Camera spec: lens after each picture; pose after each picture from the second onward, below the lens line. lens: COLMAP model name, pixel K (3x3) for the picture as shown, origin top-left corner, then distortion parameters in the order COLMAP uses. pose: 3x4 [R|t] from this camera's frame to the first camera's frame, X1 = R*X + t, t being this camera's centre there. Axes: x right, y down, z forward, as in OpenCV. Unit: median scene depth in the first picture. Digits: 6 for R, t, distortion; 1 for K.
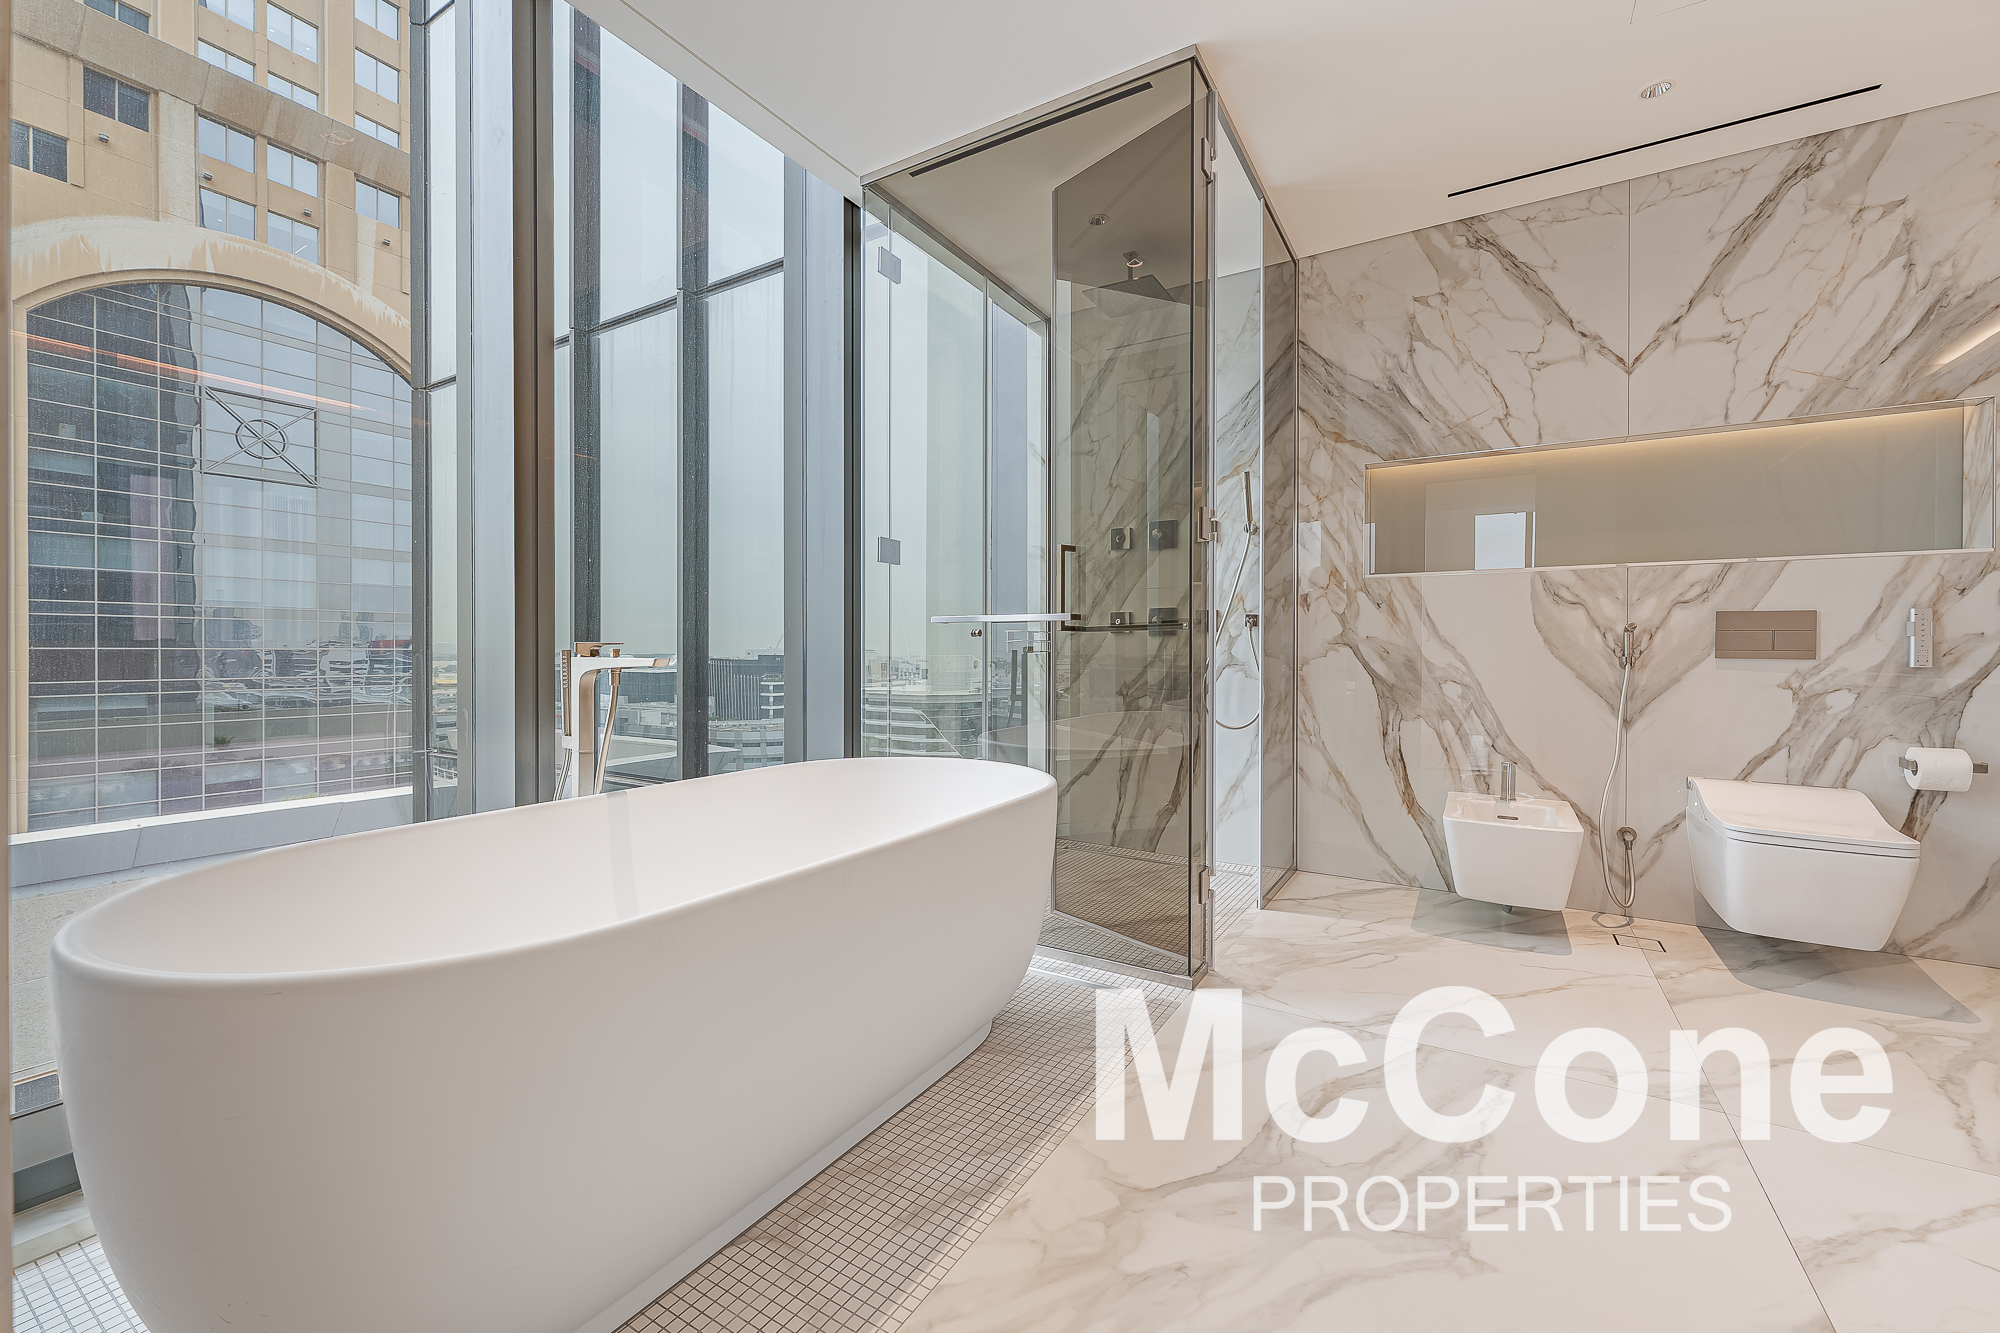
lens RADIAL K [[812.2, 0, 988.8], [0, 812.2, 646.7], [0, 0, 1]] dist [-0.000699, -0.000608]
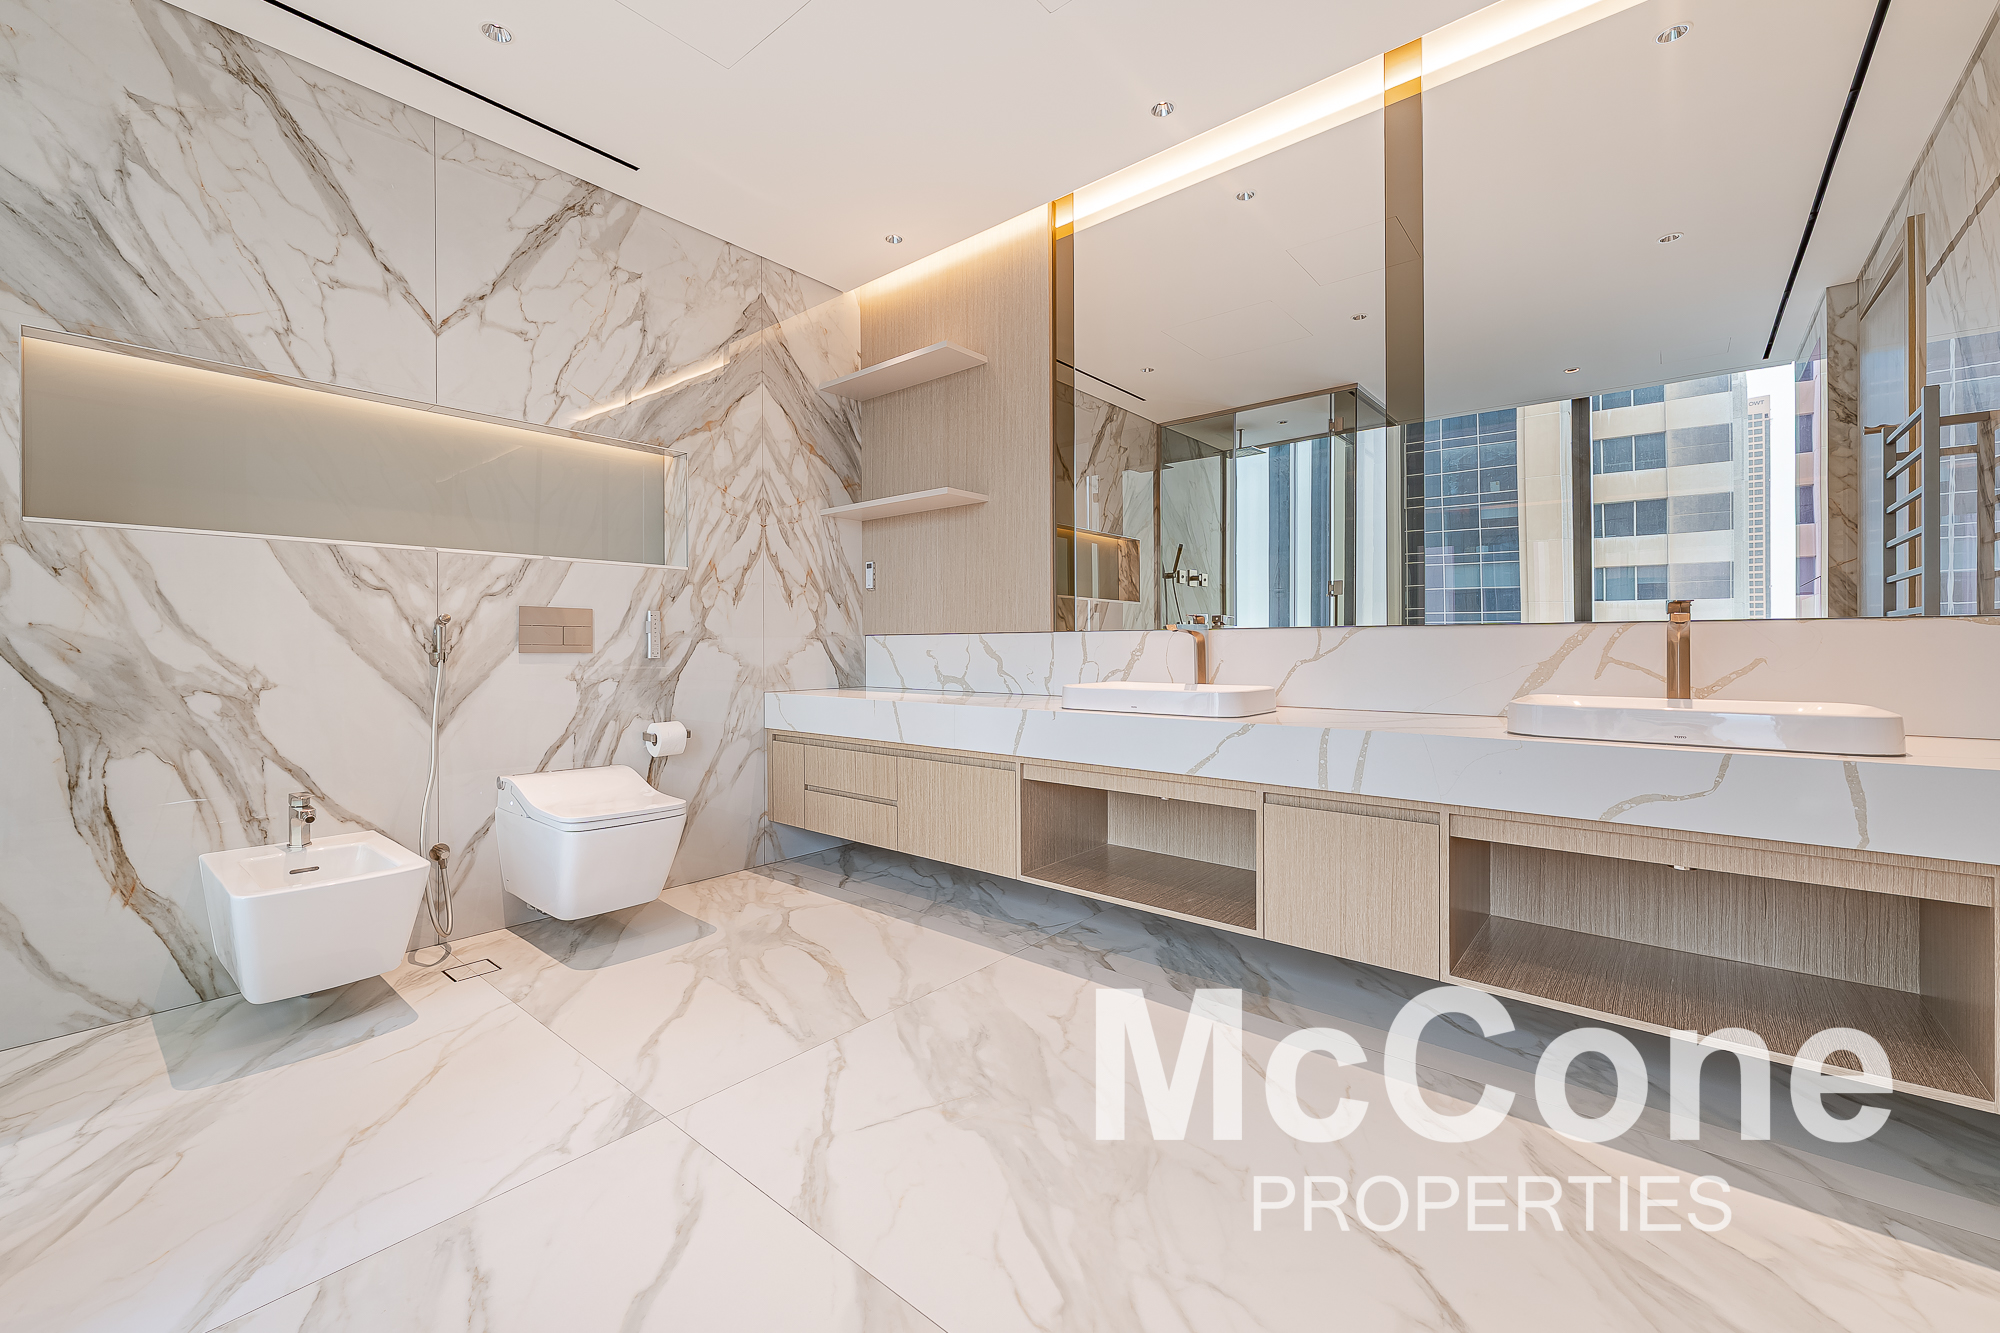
lens RADIAL K [[812.2, 0, 988.8], [0, 812.2, 646.7], [0, 0, 1]] dist [-0.000699, -0.000608]
pose [[0.159236, -0.004133, 0.987232, 0.004231], [0.000789, 0.999991, 0.004059, 0.002861], [-0.987240, 0.000132, 0.159238, 0.265329]]
